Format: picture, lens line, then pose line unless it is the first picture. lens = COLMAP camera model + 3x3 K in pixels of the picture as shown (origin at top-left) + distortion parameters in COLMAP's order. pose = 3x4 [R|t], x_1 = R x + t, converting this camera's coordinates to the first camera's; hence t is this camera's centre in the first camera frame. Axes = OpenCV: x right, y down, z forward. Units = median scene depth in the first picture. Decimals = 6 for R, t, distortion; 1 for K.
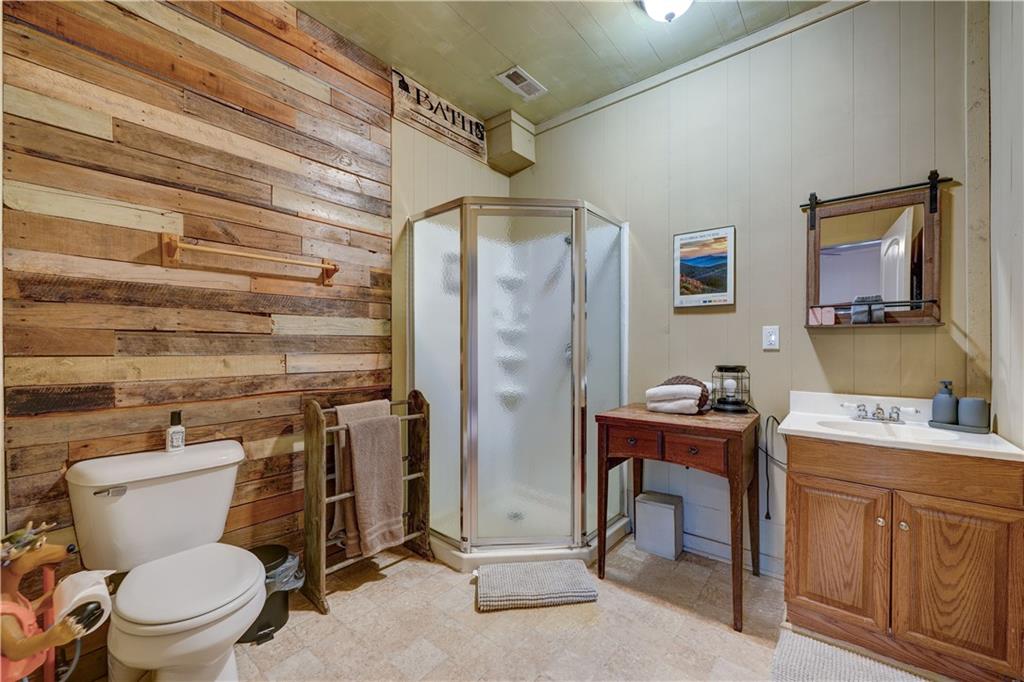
lens RADIAL K [[405.5, 0, 512.8], [0, 405.5, 343.7], [0, 0, 1]] dist [-0.002719, -0.000628]
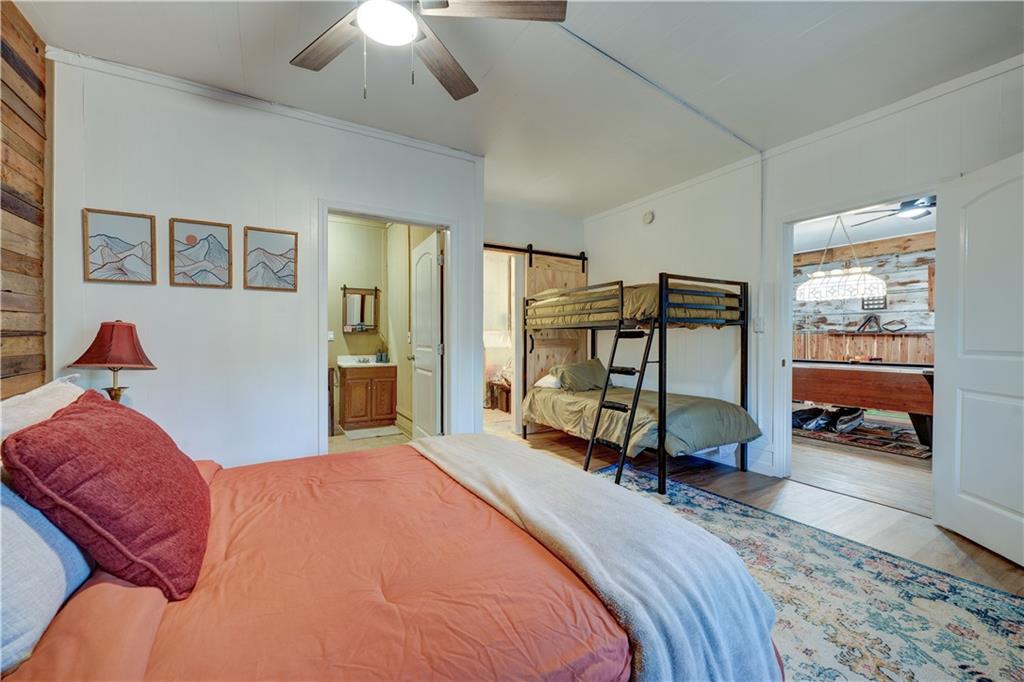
lens RADIAL K [[405.5, 0, 513.8], [0, 405.5, 343.4], [0, 0, 1]] dist [-0.002719, -0.000628]
pose [[0.337841, -0.007457, 0.941174, -1.654043], [0.003438, 0.999972, 0.006689, 0.022704], [-0.941197, 0.000976, 0.337857, -1.150789]]
